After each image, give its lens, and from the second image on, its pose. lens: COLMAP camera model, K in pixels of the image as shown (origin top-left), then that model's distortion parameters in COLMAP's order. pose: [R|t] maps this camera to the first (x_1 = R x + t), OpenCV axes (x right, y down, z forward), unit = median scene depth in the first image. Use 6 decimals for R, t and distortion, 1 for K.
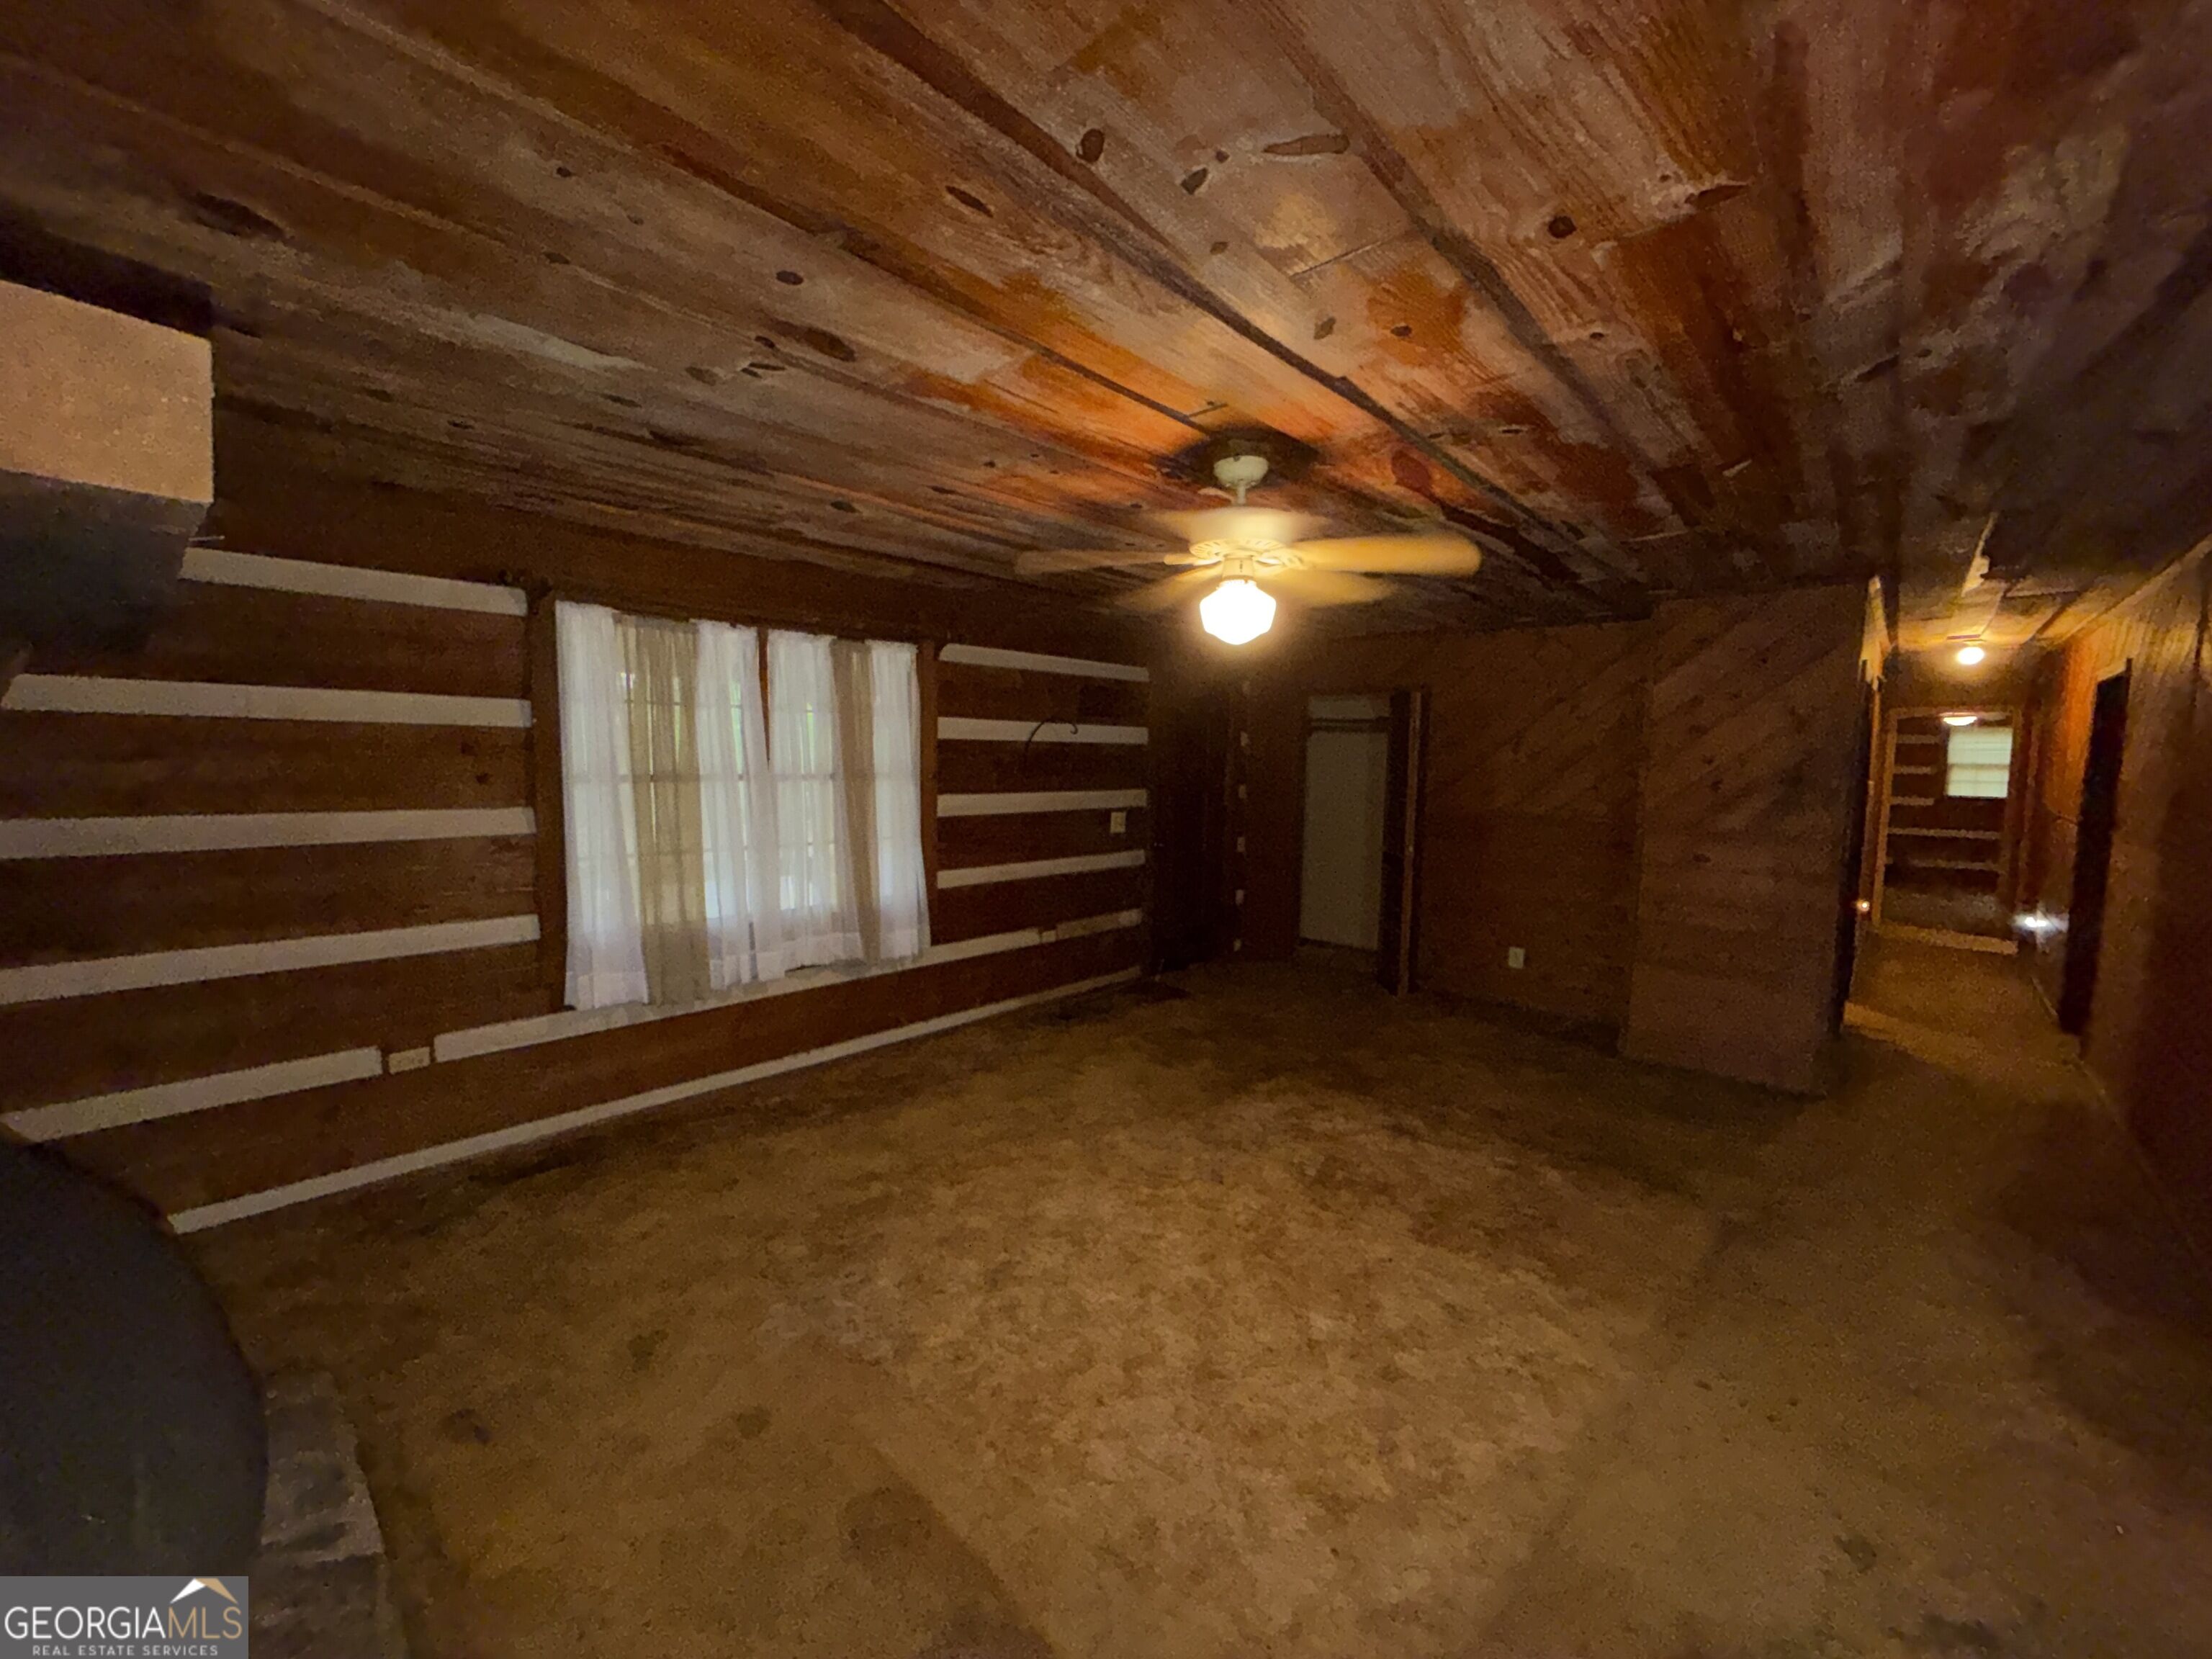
lens RADIAL K [[884.7, 0, 1103.9], [0, 884.7, 834.8], [0, 0, 1]] dist [0.000891, -0.000369]
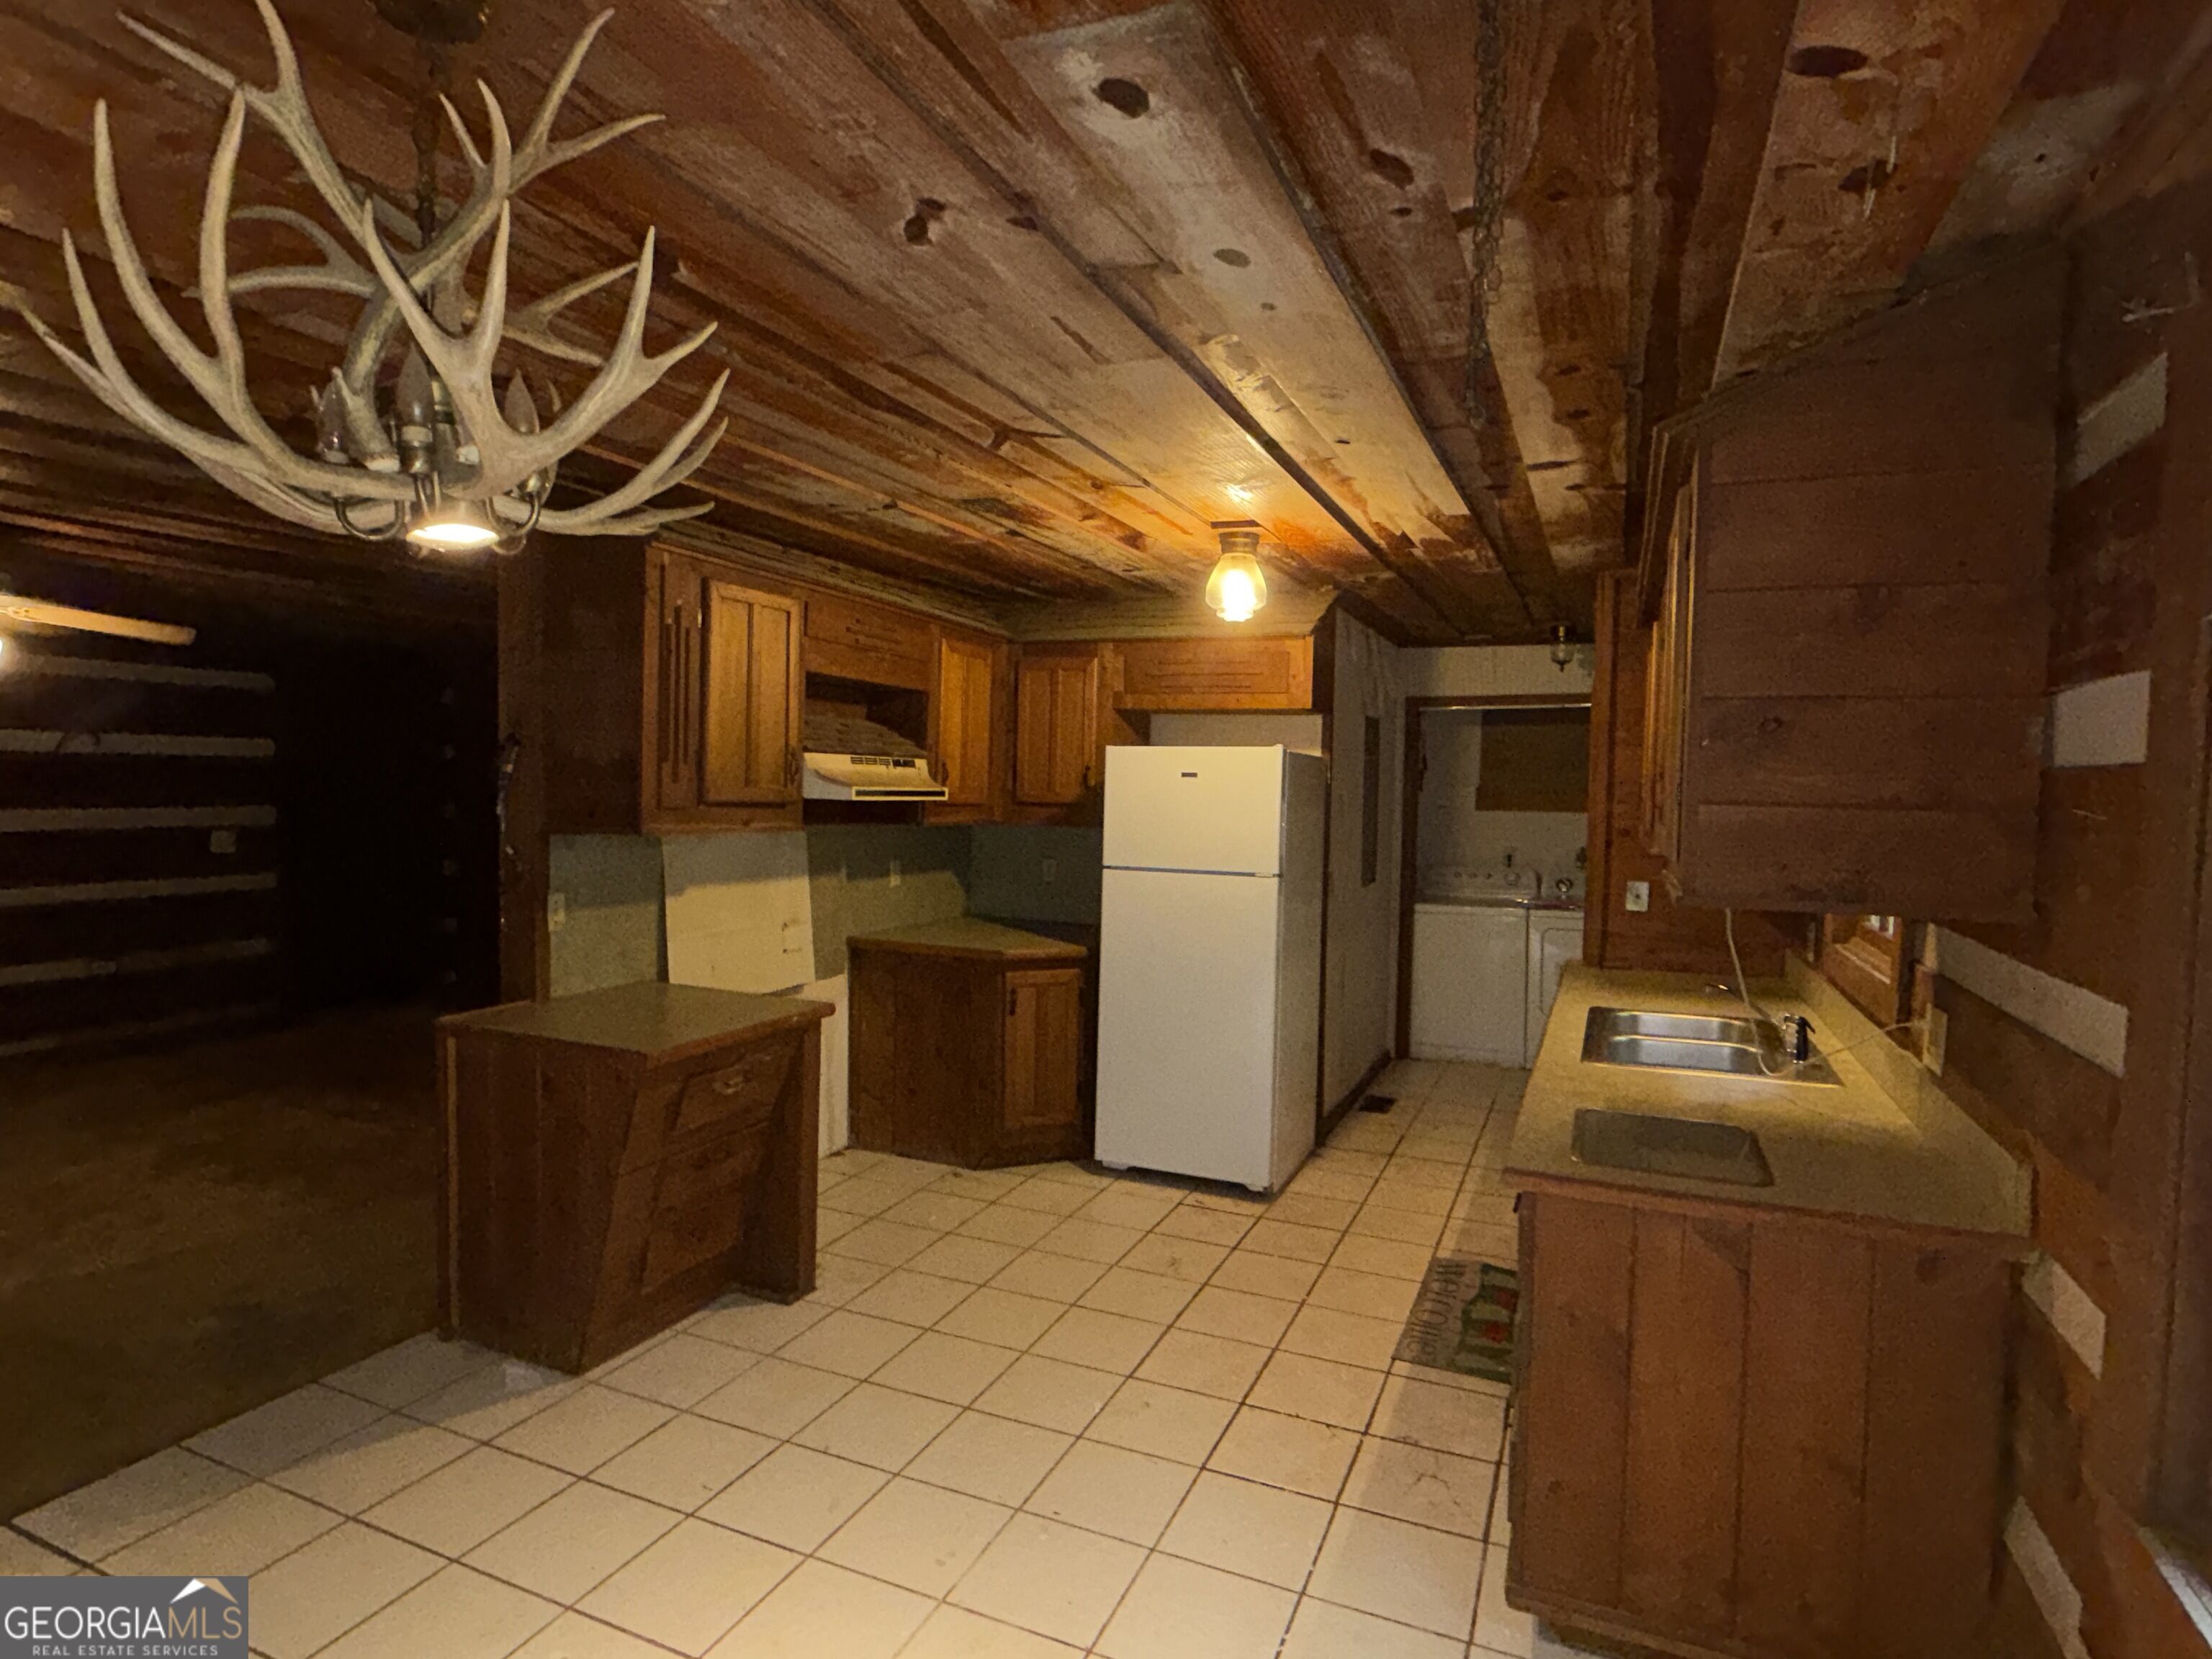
lens RADIAL K [[1168.8, 0, 1097.9], [0, 1168.8, 843.5], [0, 0, 1]] dist [0.005228, 0.000320]
pose [[0.952355, -0.013646, 0.304685, 0.842232], [0.022932, 0.999374, -0.026921, 0.067783], [-0.304127, 0.032625, 0.952073, -0.710229]]
